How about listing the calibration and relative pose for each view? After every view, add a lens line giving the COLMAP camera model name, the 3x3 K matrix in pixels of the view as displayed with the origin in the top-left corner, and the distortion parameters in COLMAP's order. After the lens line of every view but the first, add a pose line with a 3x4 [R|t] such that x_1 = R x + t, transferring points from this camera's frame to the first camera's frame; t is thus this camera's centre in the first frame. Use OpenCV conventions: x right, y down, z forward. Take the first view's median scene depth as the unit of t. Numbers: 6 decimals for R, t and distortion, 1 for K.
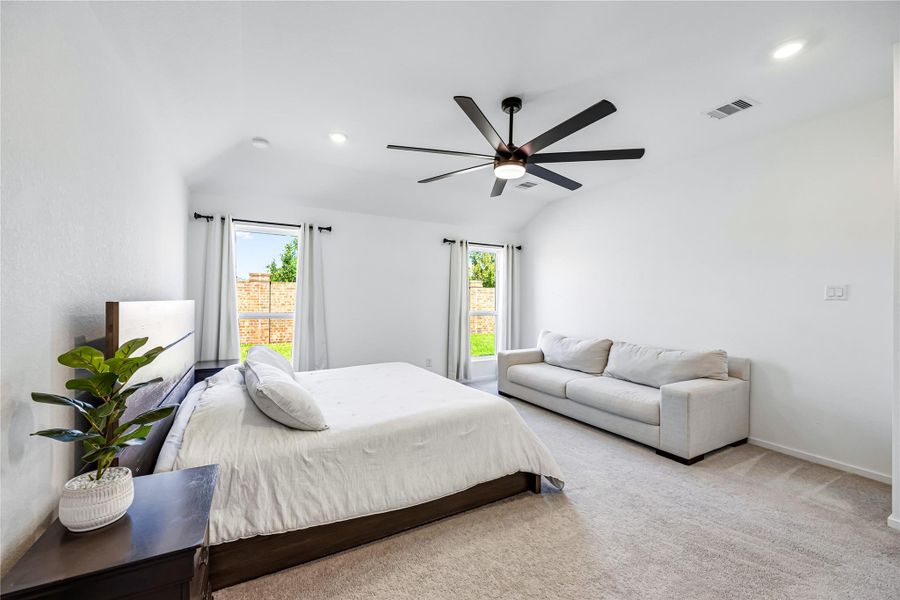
lens RADIAL K [[362.0, 0, 447.1], [0, 362.0, 298.9], [0, 0, 1]] dist [0.002010, 0.000070]
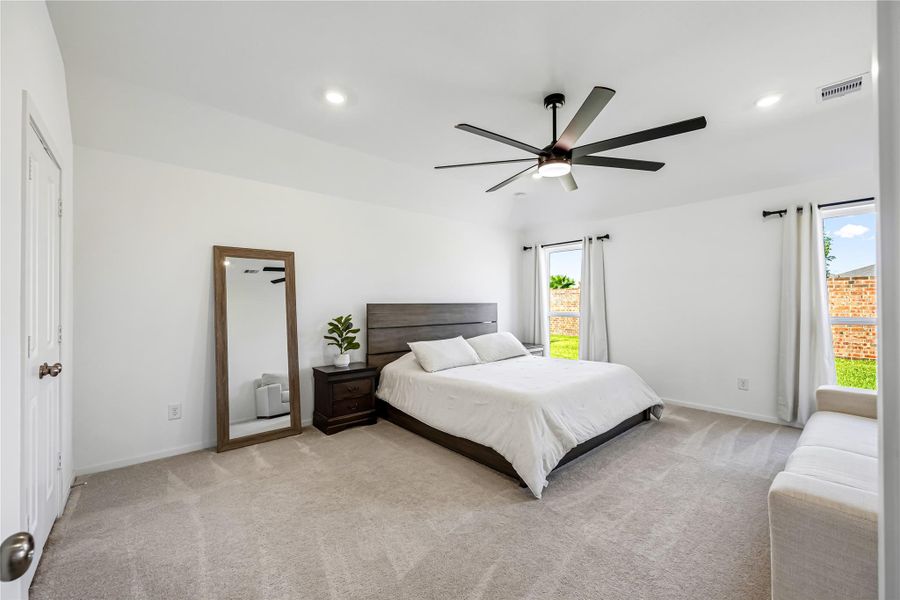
lens RADIAL K [[362.0, 0, 447.1], [0, 362.0, 298.9], [0, 0, 1]] dist [0.002010, 0.000070]
pose [[0.200250, -0.020847, -0.979523, 0.921646], [0.006934, 0.999779, -0.019861, 0.017813], [0.979720, -0.002815, 0.200350, 0.447134]]
